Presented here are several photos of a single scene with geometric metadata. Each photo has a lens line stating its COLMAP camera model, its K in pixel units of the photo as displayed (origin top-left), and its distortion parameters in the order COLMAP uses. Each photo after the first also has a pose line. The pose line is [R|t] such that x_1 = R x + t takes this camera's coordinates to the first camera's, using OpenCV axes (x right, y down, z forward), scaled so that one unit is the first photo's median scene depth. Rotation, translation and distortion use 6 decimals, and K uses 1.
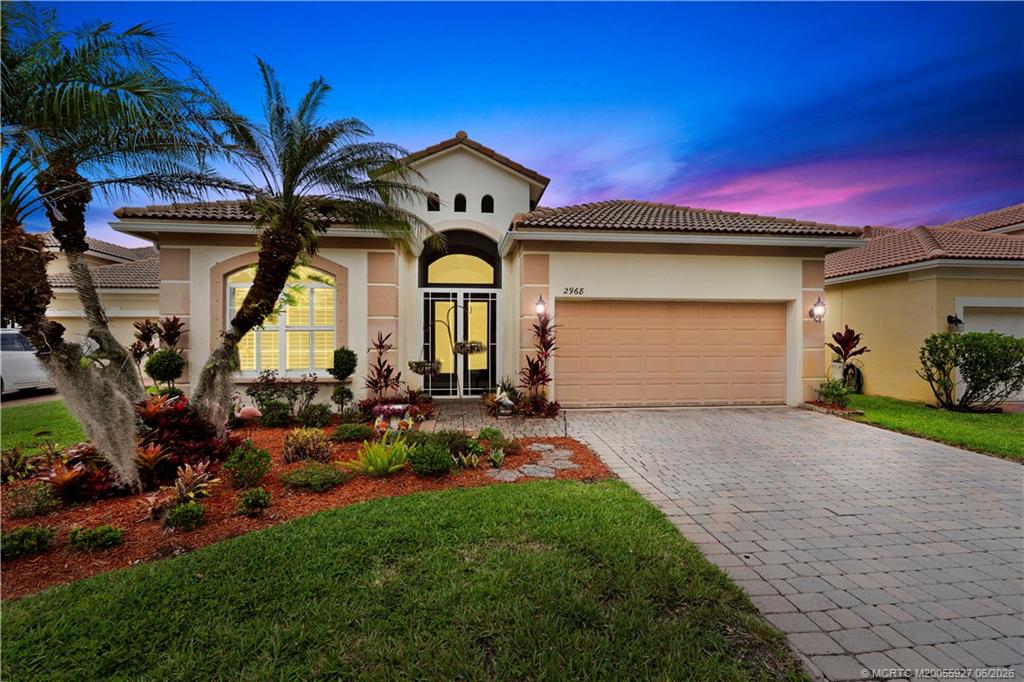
lens RADIAL K [[452.5, 0, 512.8], [0, 452.5, 341.8], [0, 0, 1]] dist [-0.009141, 0.000379]
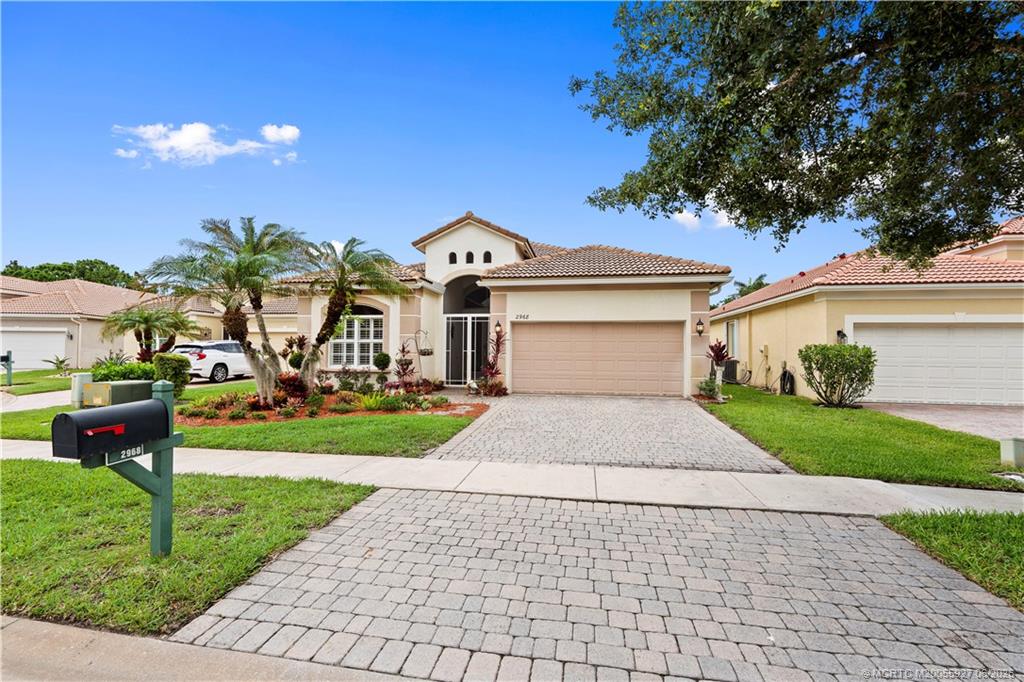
lens RADIAL K [[452.5, 0, 510.0], [0, 452.5, 342.8], [0, 0, 1]] dist [-0.009141, 0.000379]
pose [[0.960438, 0.002076, -0.278488, 0.502426], [-0.006514, 0.999866, -0.015011, -0.000116], [0.278419, 0.016232, 0.960322, -0.473897]]
